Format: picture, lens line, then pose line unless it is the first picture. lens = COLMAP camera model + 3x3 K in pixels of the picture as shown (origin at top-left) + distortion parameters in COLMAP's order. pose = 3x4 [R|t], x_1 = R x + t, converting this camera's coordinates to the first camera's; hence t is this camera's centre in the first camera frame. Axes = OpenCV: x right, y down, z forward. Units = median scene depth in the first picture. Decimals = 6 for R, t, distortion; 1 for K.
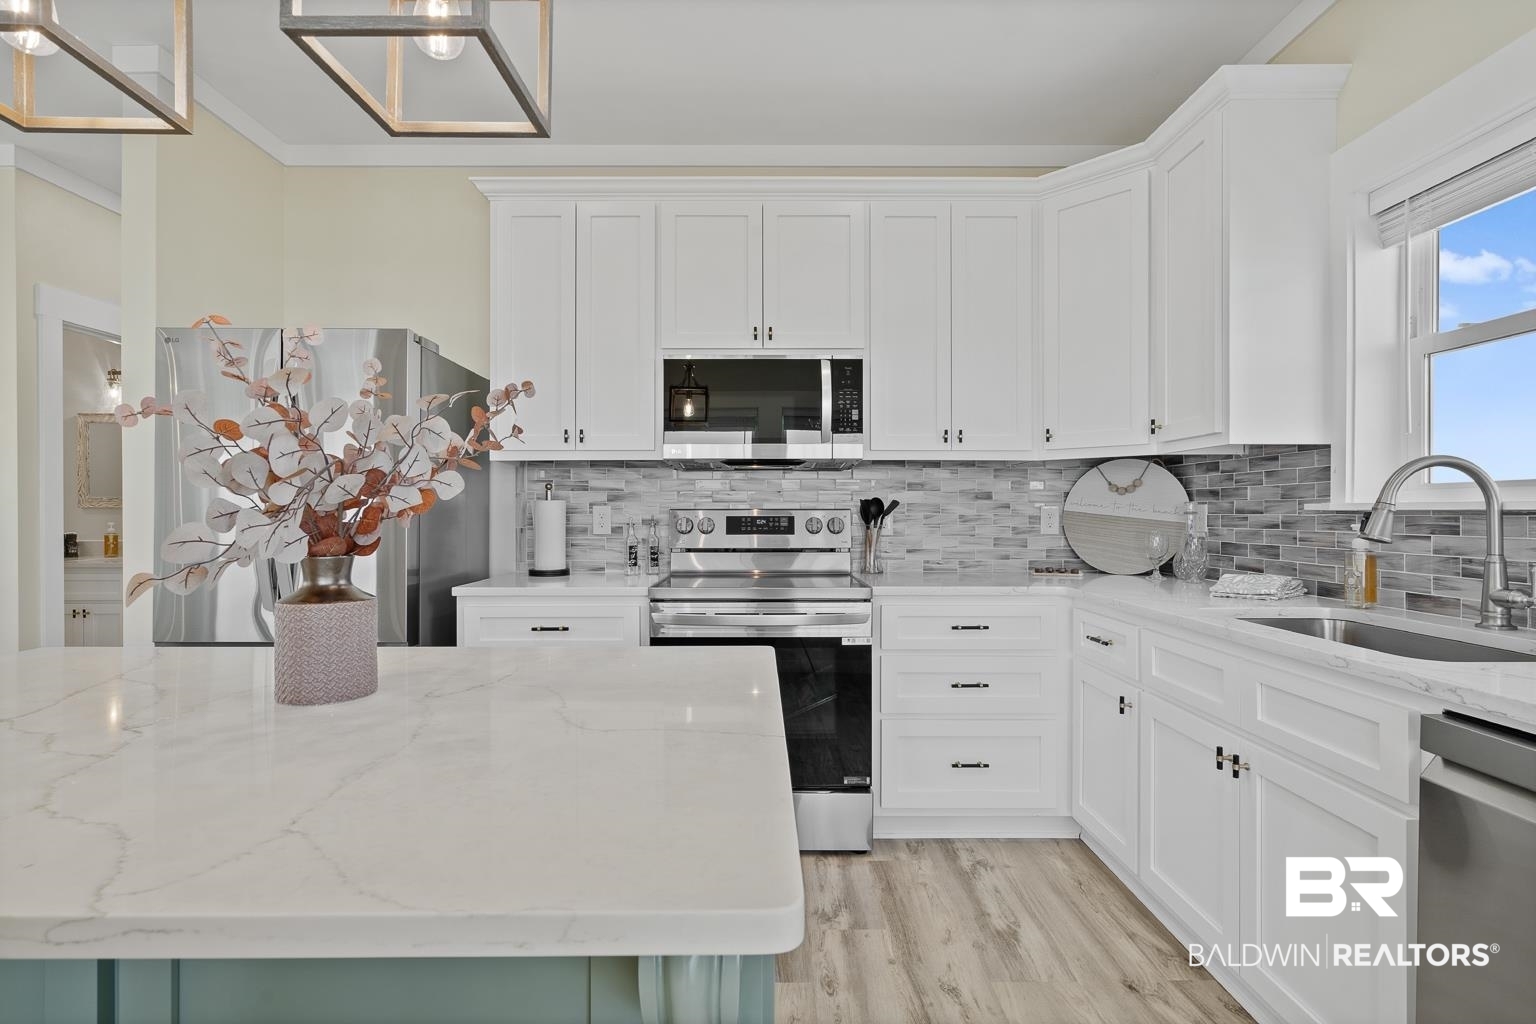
lens RADIAL K [[731.0, 0, 770.1], [0, 731.0, 514.9], [0, 0, 1]] dist [0.000338, 0.000289]
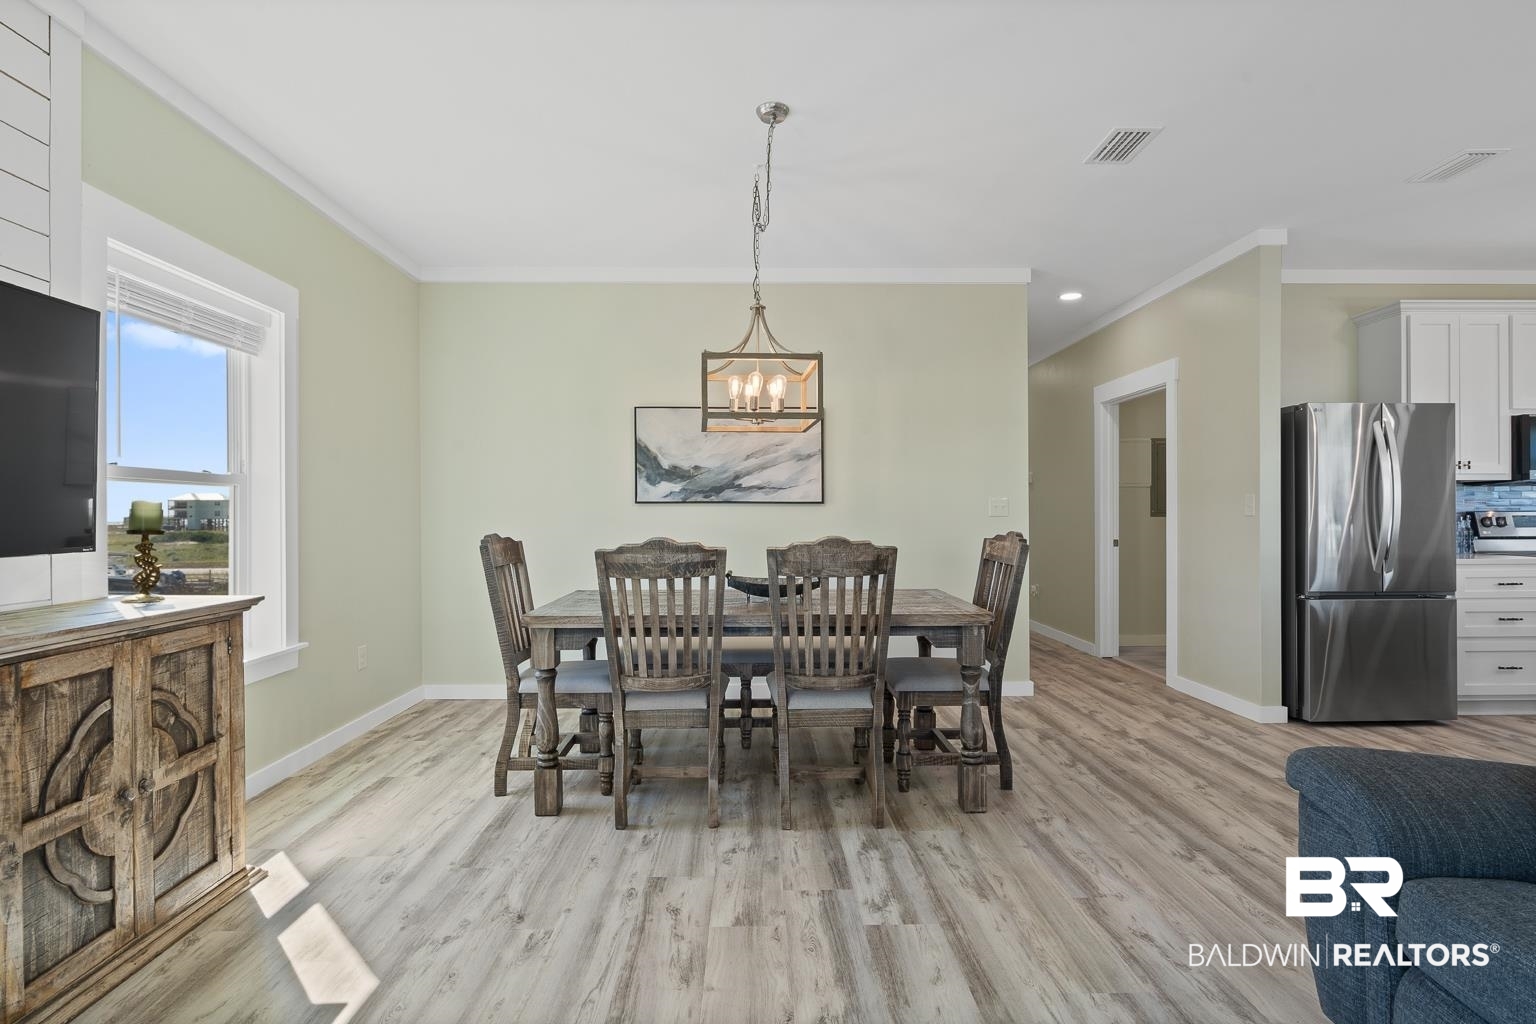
lens RADIAL K [[713.8, 0, 768.0], [0, 713.8, 512.0], [0, 0, 1]] dist [0.093942, 0.000067]
pose [[0.999338, -0.003014, 0.036259, -2.189394], [0.003329, 0.999957, -0.008641, 0.003583], [-0.036232, 0.008756, 0.999305, -0.731203]]
